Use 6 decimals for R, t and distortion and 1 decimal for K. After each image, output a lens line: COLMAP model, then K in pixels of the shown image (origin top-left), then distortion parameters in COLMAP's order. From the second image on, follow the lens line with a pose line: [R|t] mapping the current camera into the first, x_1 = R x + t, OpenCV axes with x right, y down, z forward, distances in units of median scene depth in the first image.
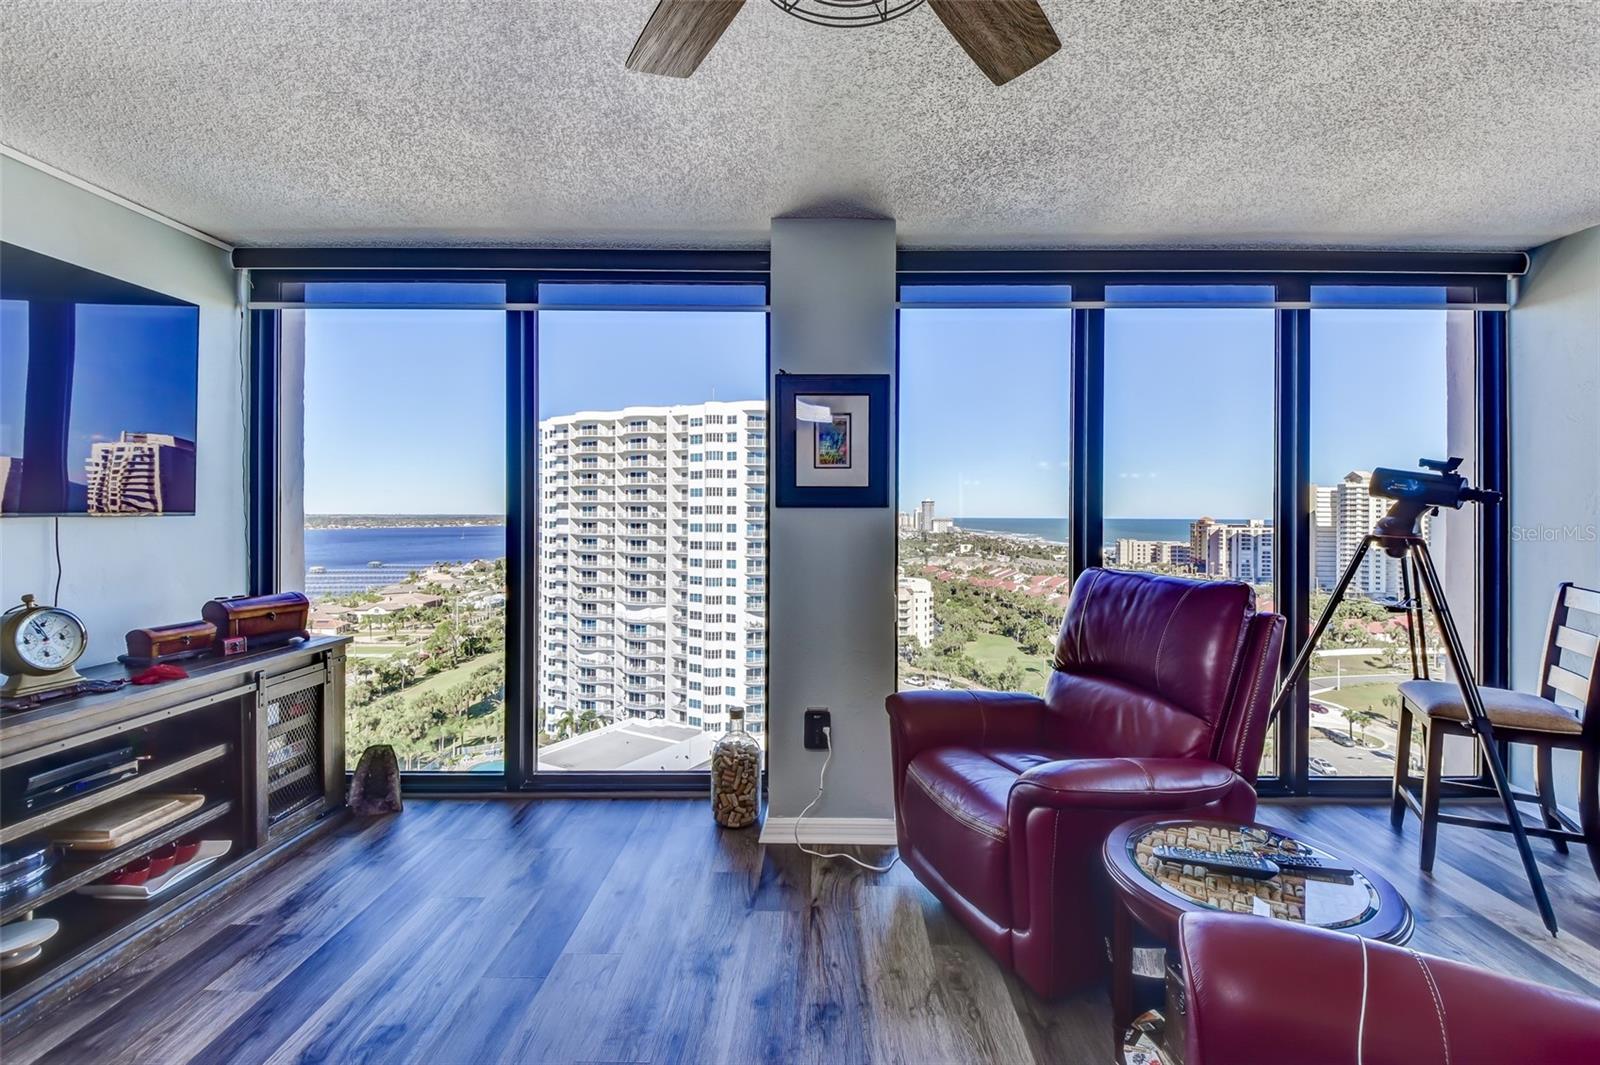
lens RADIAL K [[707.4, 0, 819.9], [0, 707.4, 515.0], [0, 0, 1]] dist [0.000474, -0.010003]
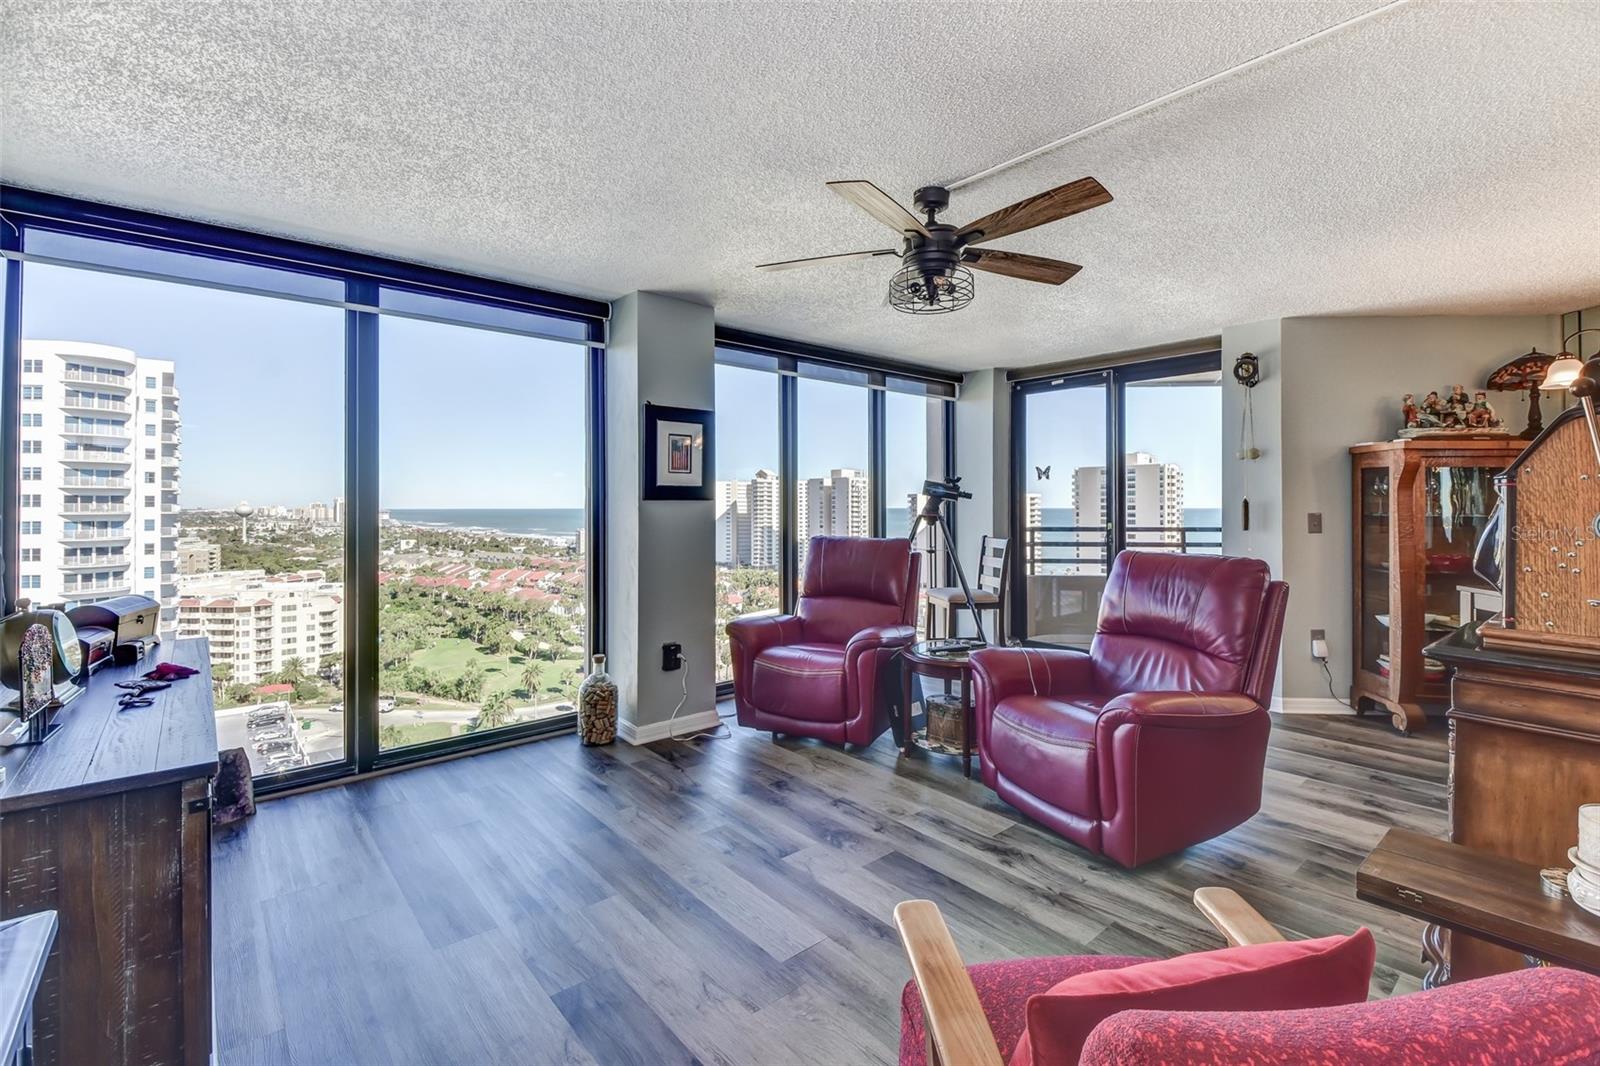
lens RADIAL K [[707.4, 0, 829.2], [0, 707.4, 501.0], [0, 0, 1]] dist [0.000474, -0.010003]
pose [[0.735907, 0.000166, 0.677083, -0.685418], [0.004153, 0.999980, -0.004759, -0.001686], [-0.677070, 0.006315, 0.735892, -0.248314]]
